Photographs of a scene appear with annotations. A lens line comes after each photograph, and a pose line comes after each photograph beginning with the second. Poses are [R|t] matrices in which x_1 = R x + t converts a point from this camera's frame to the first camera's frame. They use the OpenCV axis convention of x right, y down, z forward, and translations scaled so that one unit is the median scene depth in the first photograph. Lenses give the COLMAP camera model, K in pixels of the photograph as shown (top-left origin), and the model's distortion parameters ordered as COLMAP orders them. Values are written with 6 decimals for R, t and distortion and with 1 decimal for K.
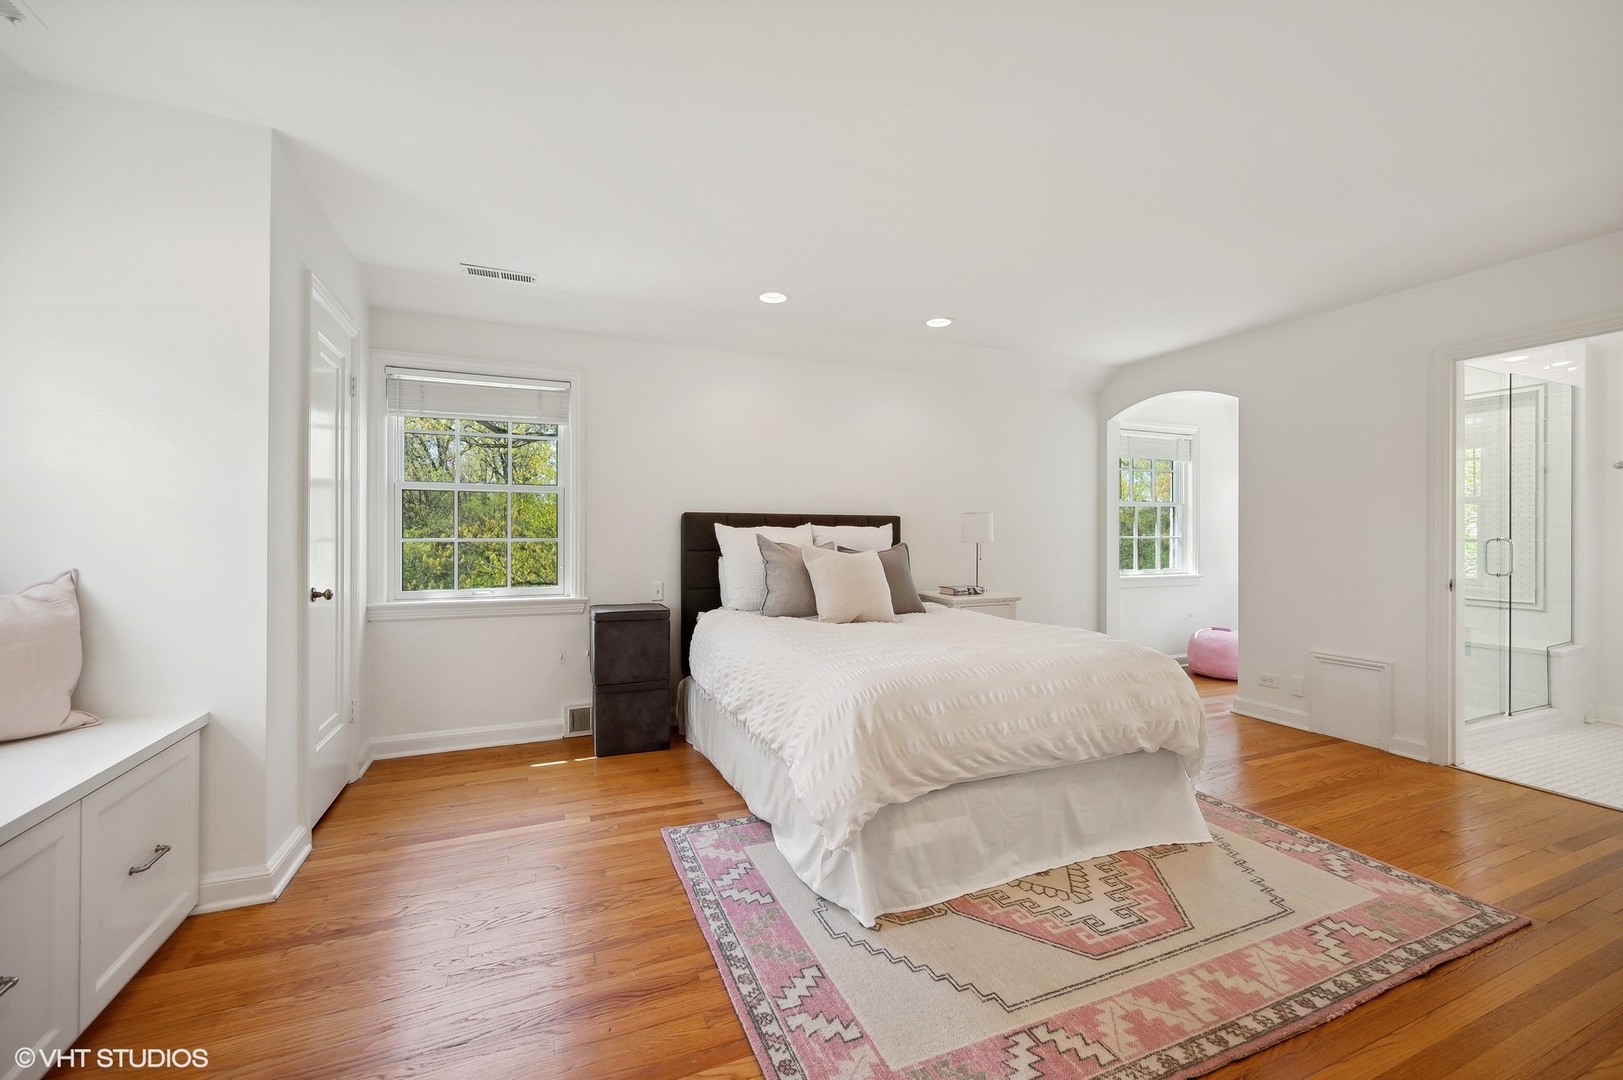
lens RADIAL K [[666.0, 0, 815.7], [0, 666.0, 534.5], [0, 0, 1]] dist [0.001152, 0.000099]
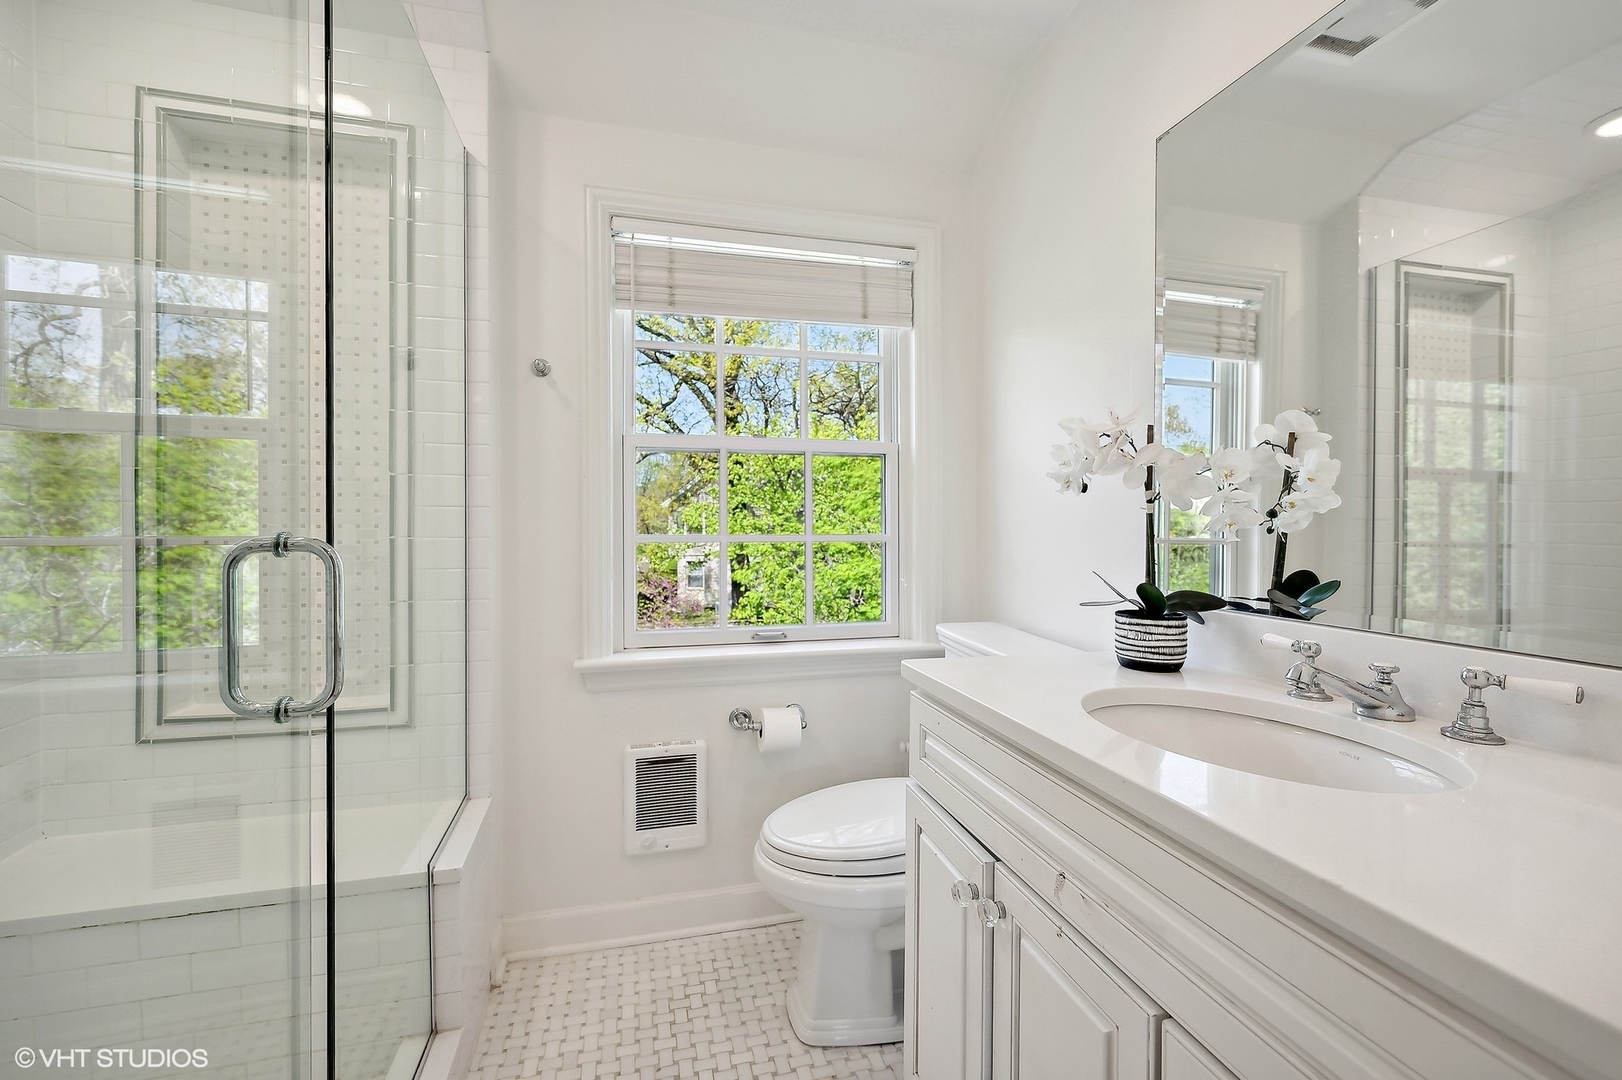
lens RADIAL K [[656.2, 0, 810.1], [0, 656.2, 533.2], [0, 0, 1]] dist [-0.005728, -0.000815]
pose [[0.137999, -0.007321, 0.990405, 0.775573], [-0.002911, 0.999965, 0.007797, 0.001610], [-0.990428, -0.003959, 0.137973, 0.742240]]
